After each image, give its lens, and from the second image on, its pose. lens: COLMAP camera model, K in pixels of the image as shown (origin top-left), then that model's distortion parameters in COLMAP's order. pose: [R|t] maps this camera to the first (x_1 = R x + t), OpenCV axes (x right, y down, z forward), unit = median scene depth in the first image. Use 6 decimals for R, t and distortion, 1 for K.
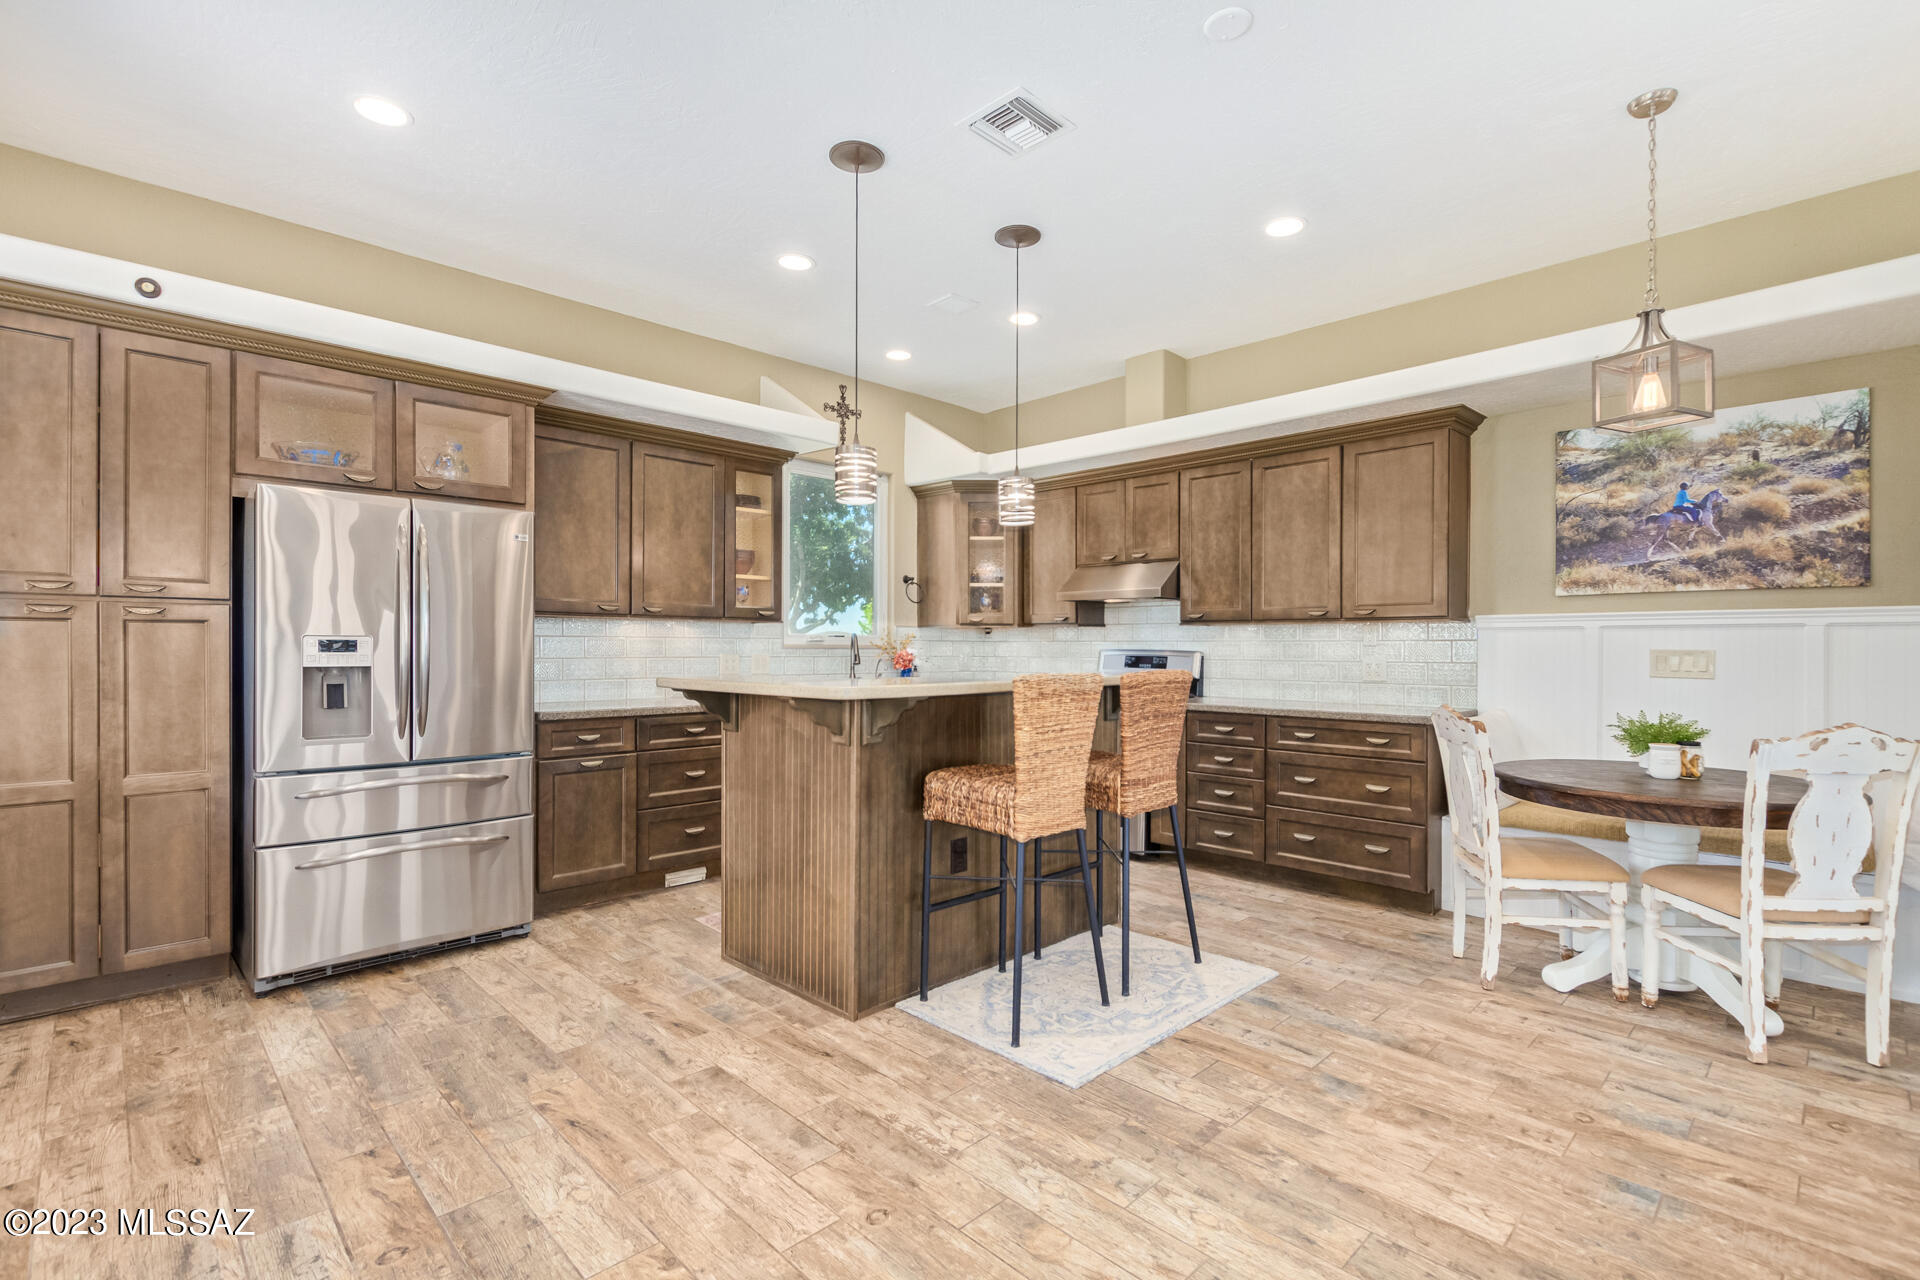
lens RADIAL K [[876.3, 0, 955.6], [0, 876.3, 649.6], [0, 0, 1]] dist [0.002039, -0.000932]
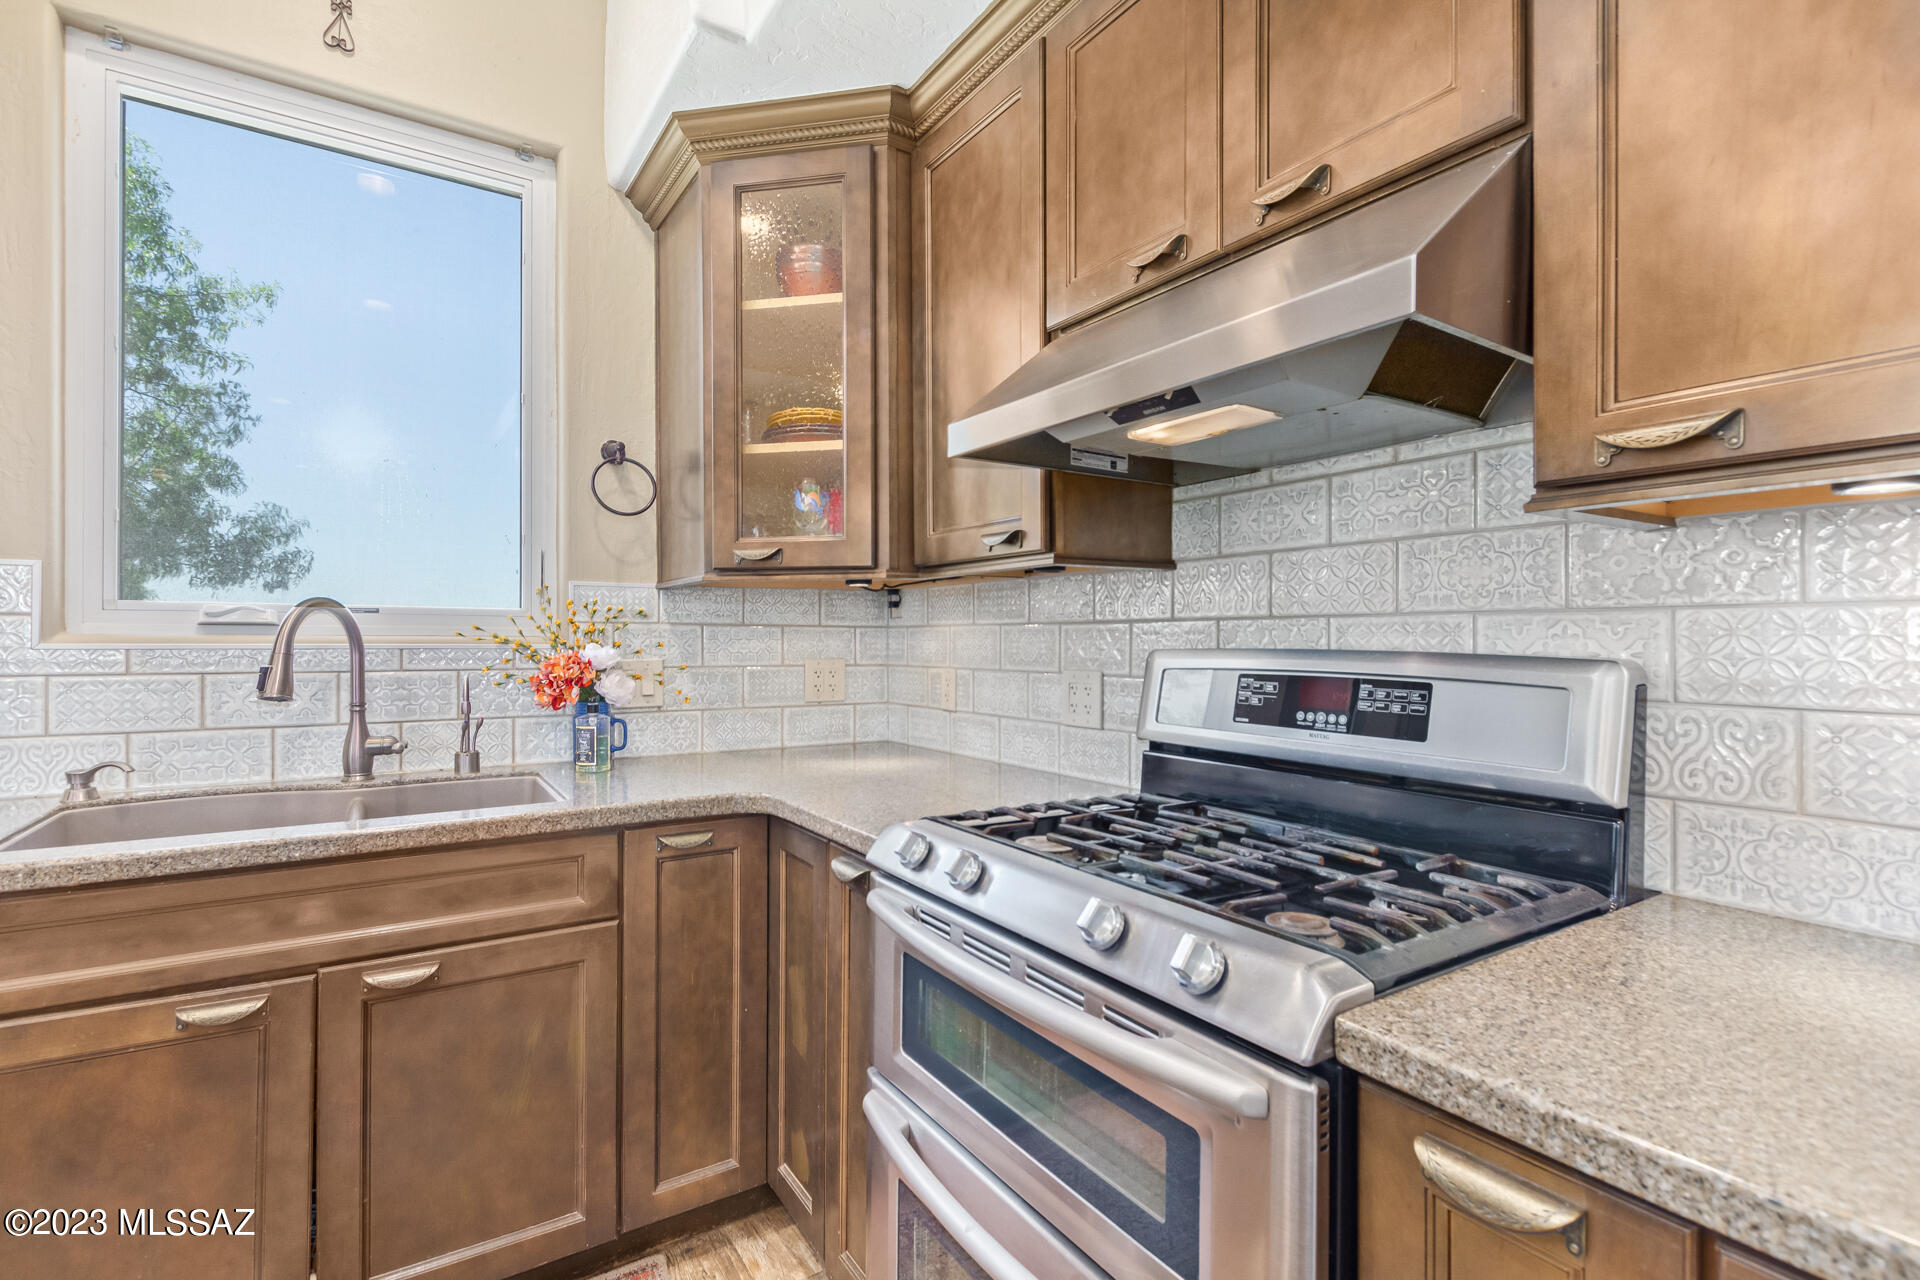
lens RADIAL K [[886.5, 0, 961.7], [0, 886.5, 635.3], [0, 0, 1]] dist [0.001718, -0.000384]
pose [[0.980992, -0.005439, -0.193971, 0.302236], [0.003752, 0.999952, -0.009065, -0.003636], [0.194011, 0.008165, 0.980965, 1.346106]]
